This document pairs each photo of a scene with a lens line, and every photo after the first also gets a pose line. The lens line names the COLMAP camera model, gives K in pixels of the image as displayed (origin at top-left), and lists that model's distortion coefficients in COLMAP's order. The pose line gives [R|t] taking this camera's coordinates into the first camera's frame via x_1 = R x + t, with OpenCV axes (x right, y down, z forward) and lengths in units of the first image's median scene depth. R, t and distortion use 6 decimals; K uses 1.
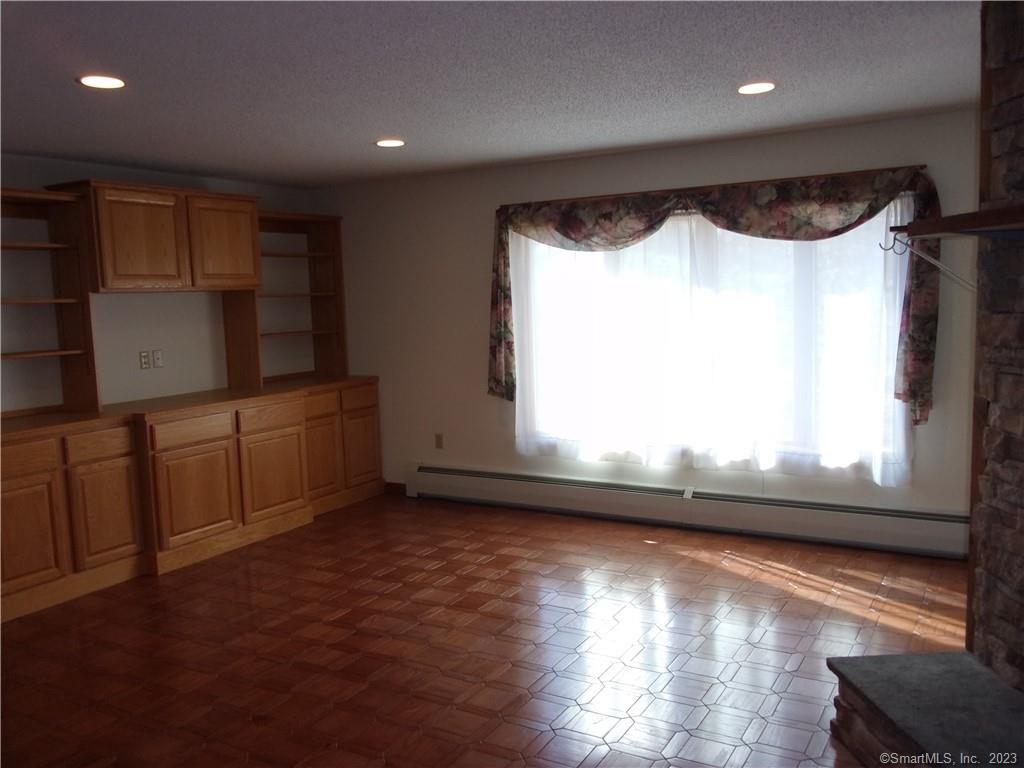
lens RADIAL K [[848.9, 0, 511.2], [0, 848.9, 387.3], [0, 0, 1]] dist [0.004568, -0.023281]
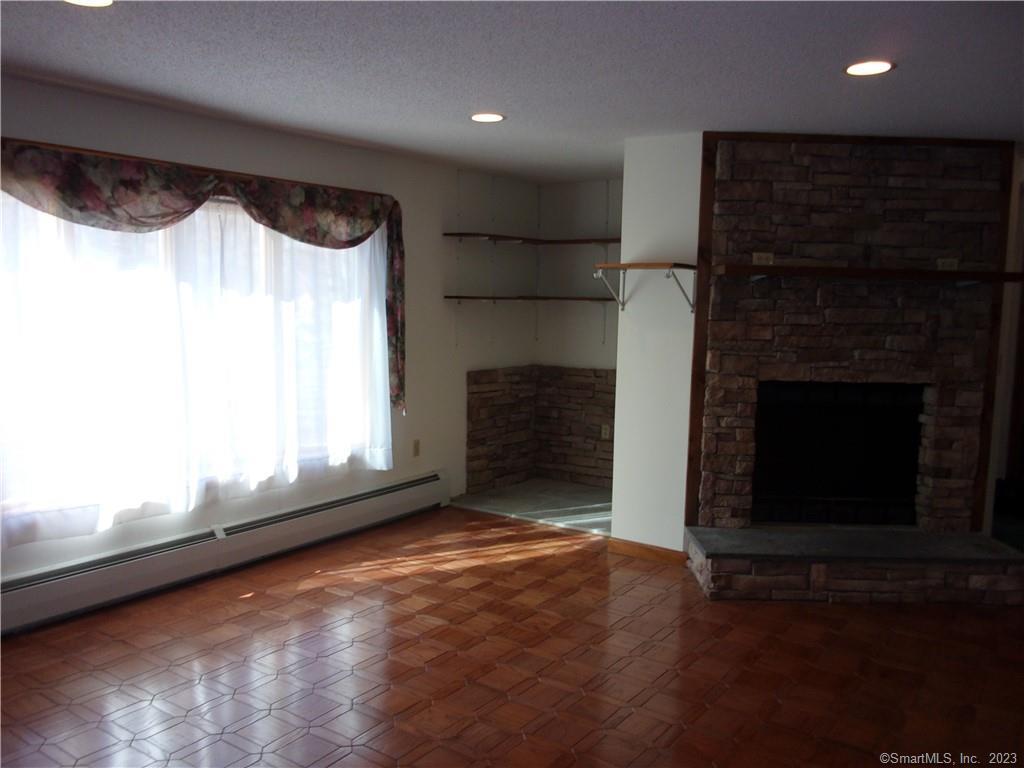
lens RADIAL K [[848.9, 0, 511.2], [0, 848.9, 387.3], [0, 0, 1]] dist [0.004568, -0.023281]
pose [[0.085724, -0.077815, 0.993276, -0.639983], [0.081831, 0.994127, 0.070820, -0.058569], [-0.992953, 0.075210, 0.091588, 0.674810]]
